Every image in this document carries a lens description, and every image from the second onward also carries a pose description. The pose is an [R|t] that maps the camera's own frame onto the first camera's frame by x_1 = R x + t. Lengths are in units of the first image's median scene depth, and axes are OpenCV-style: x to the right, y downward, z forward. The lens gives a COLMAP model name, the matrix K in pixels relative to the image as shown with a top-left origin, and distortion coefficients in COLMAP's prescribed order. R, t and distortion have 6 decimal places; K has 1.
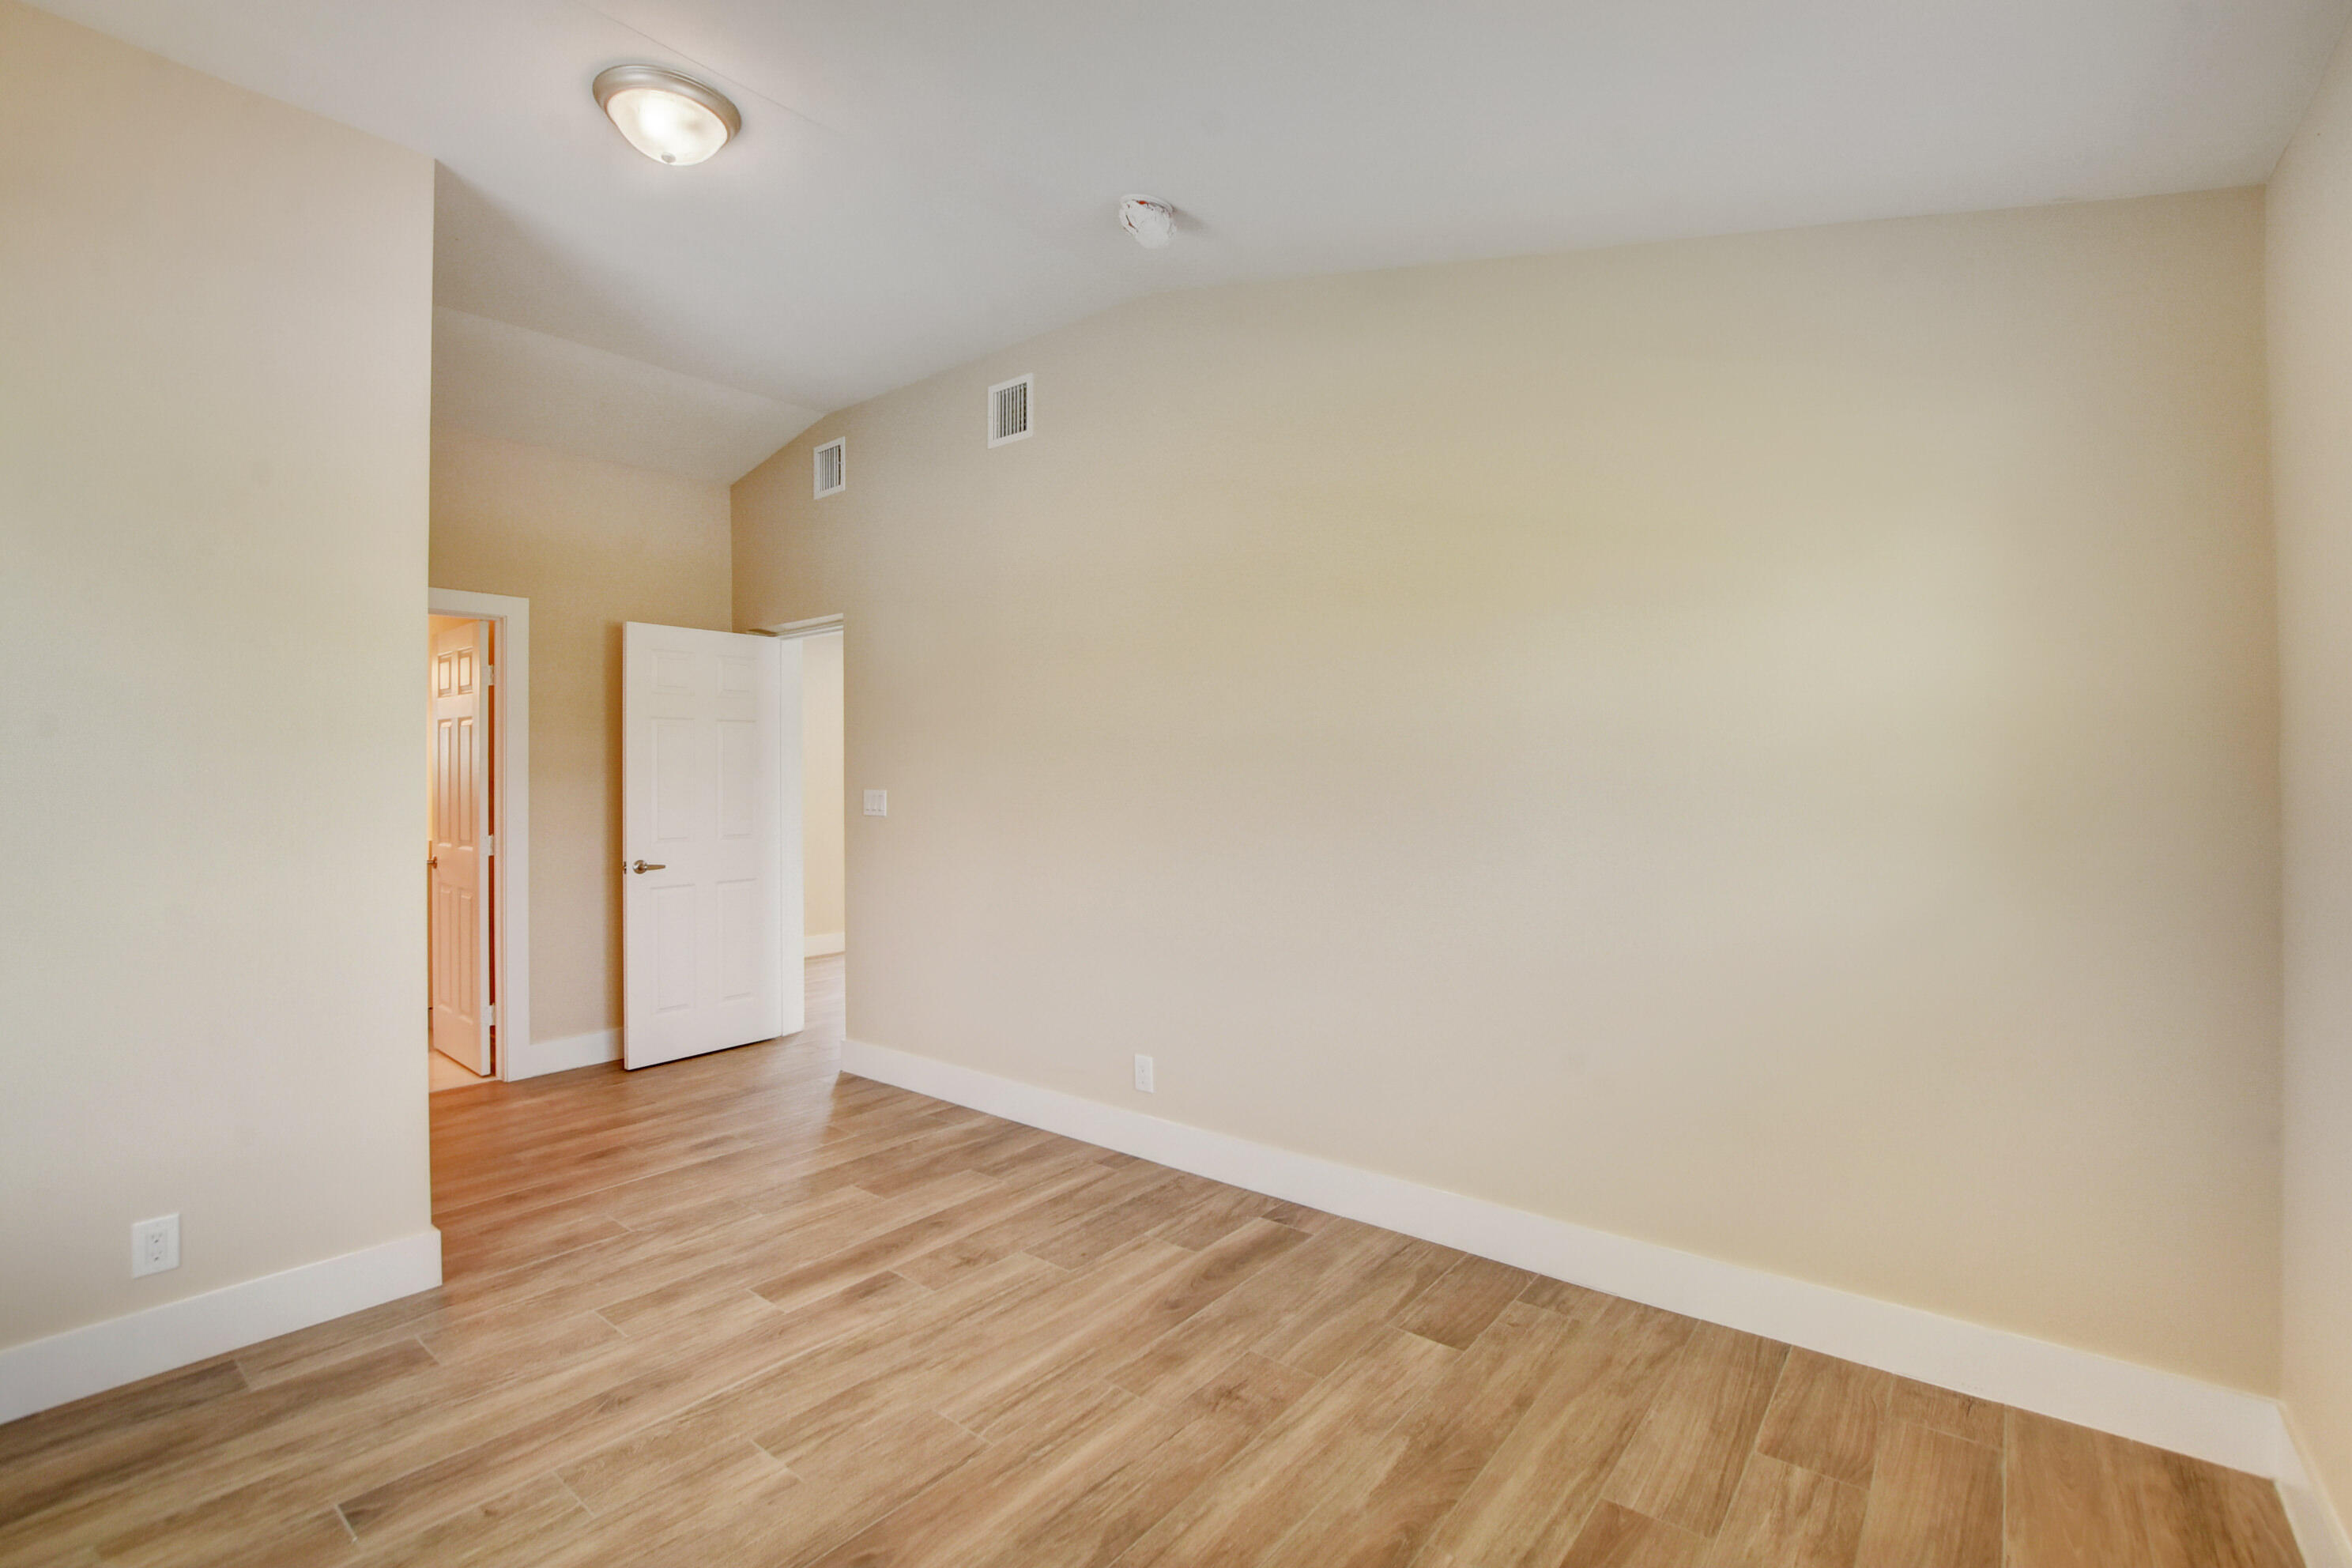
lens RADIAL K [[1048.7, 0, 1176.0], [0, 1048.7, 771.3], [0, 0, 1]] dist [-0.038601, 0.007836]
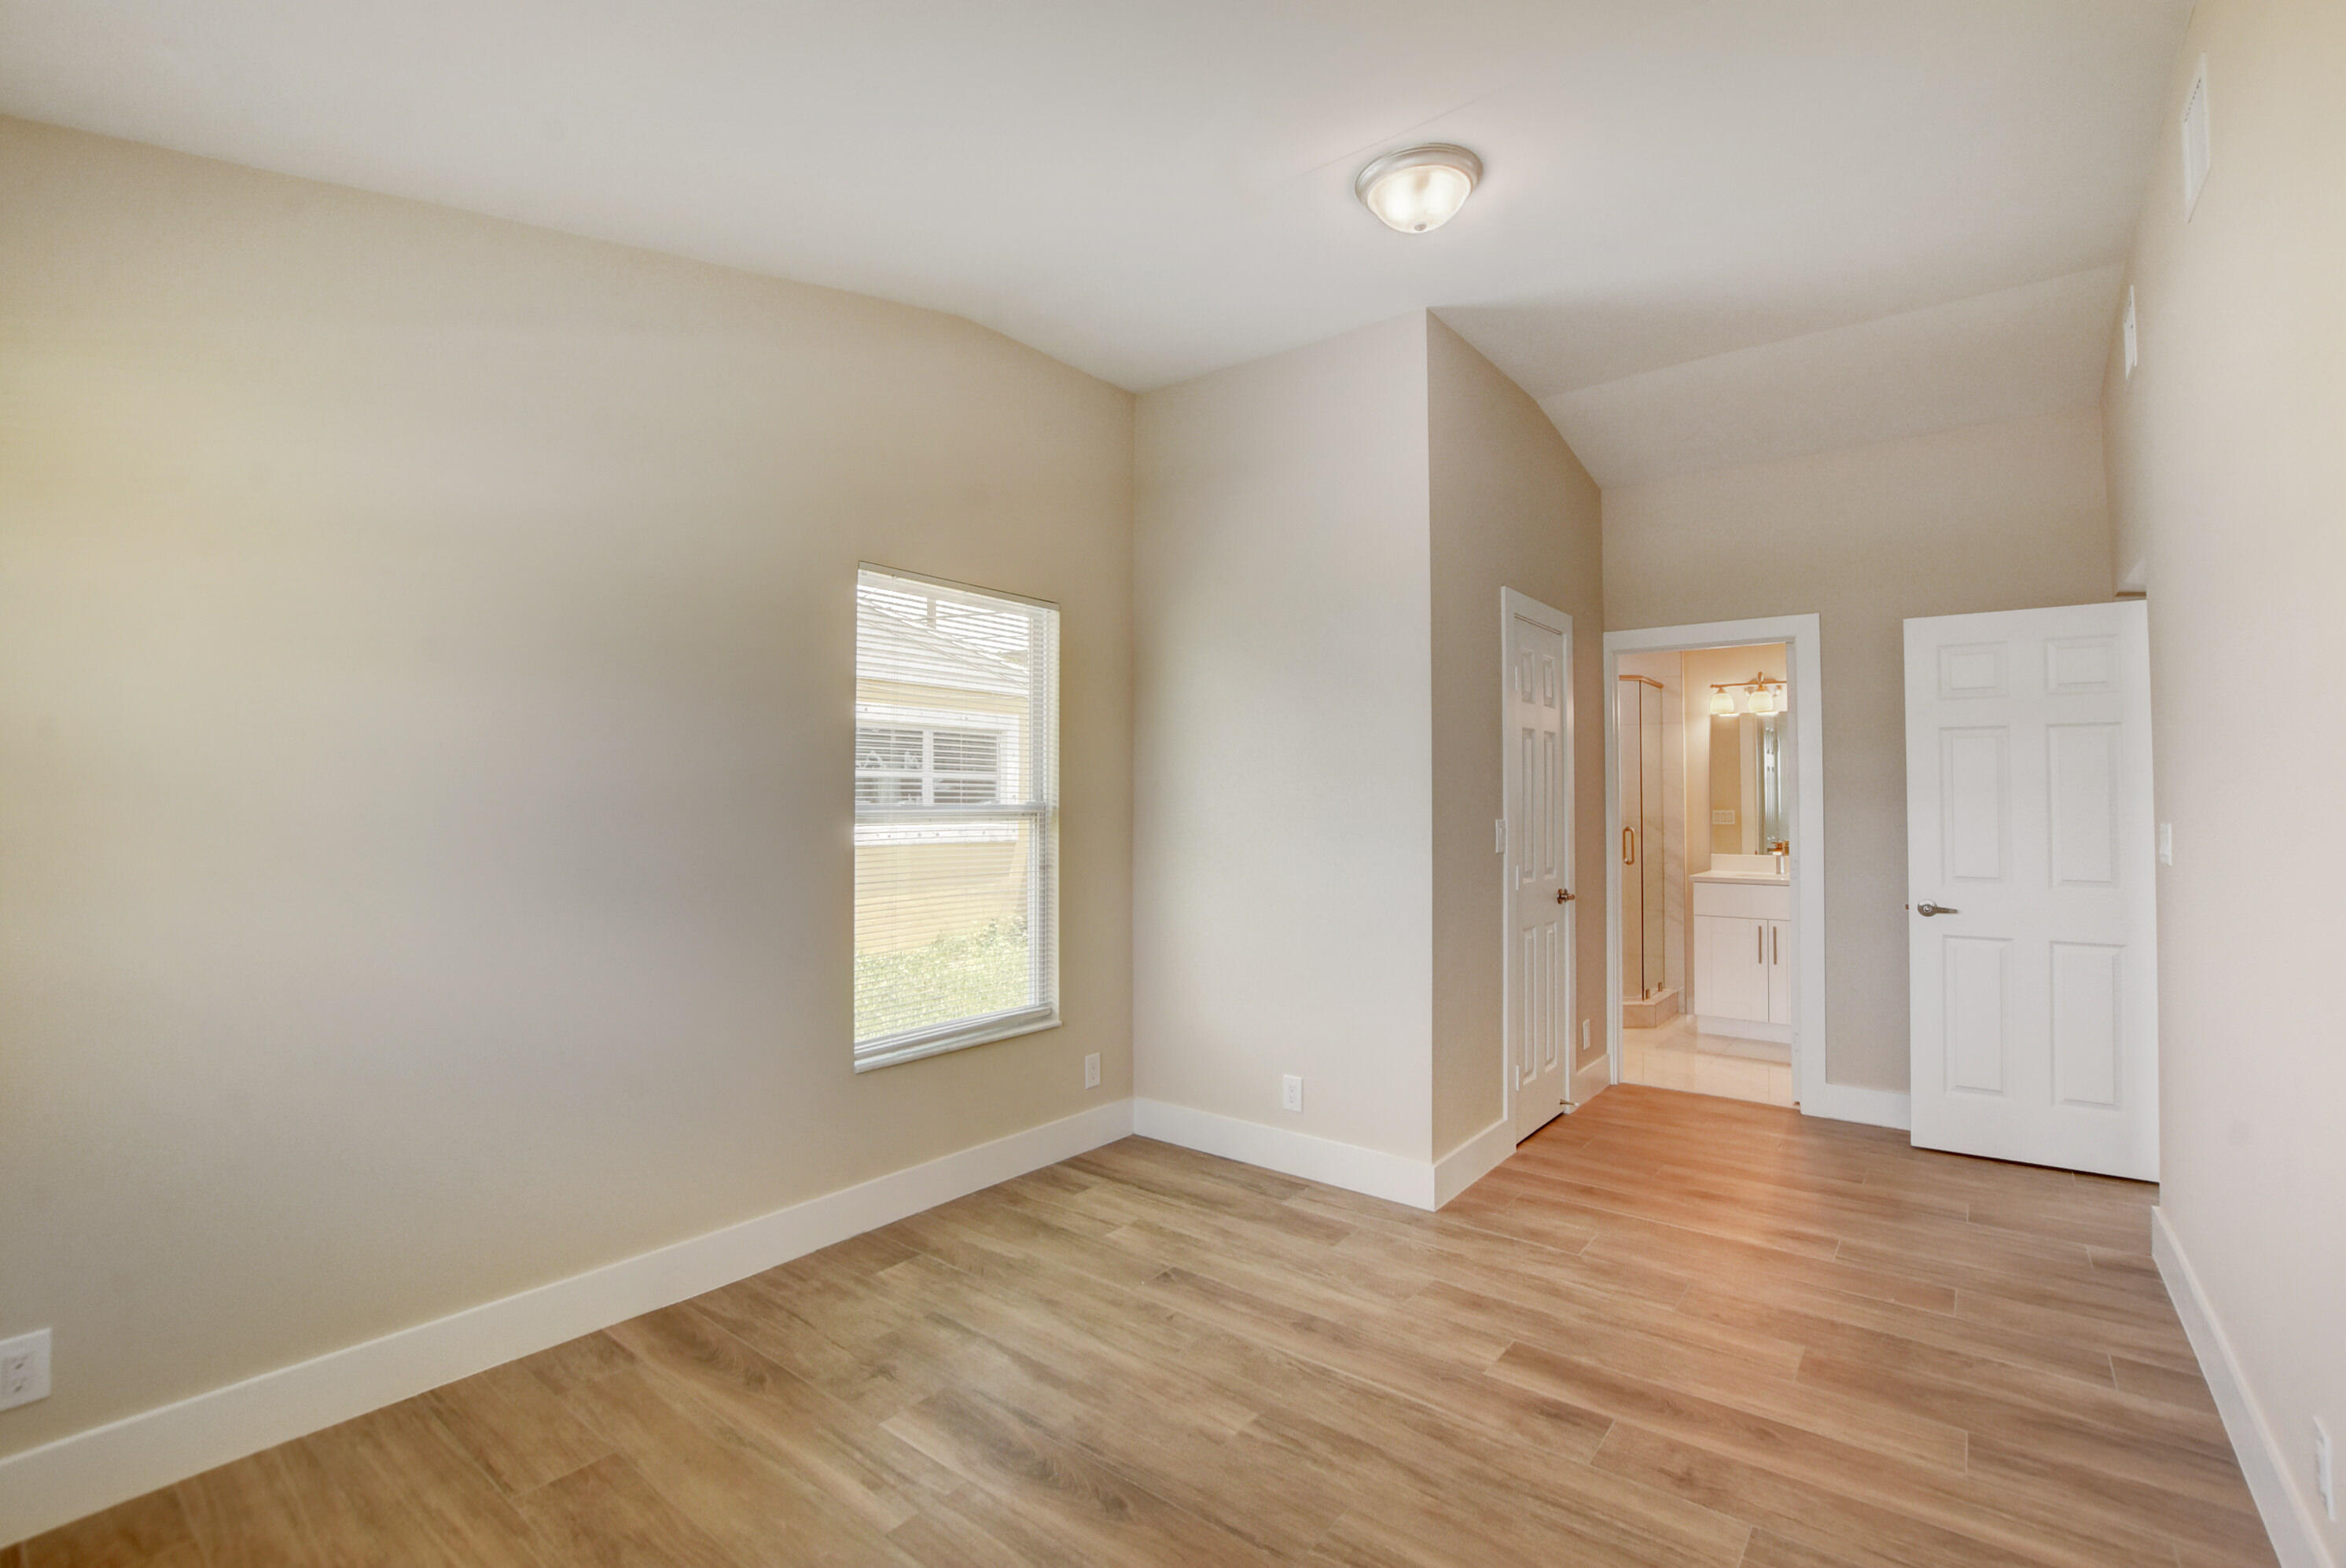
lens RADIAL K [[1041.6, 0, 1196.4], [0, 1041.6, 778.0], [0, 0, 1]] dist [-0.024923, 0.000774]
pose [[0.017424, -0.017626, -0.999693, 0.538021], [0.003514, 0.999840, -0.017568, -0.002257], [0.999842, -0.003207, 0.017483, 0.687418]]
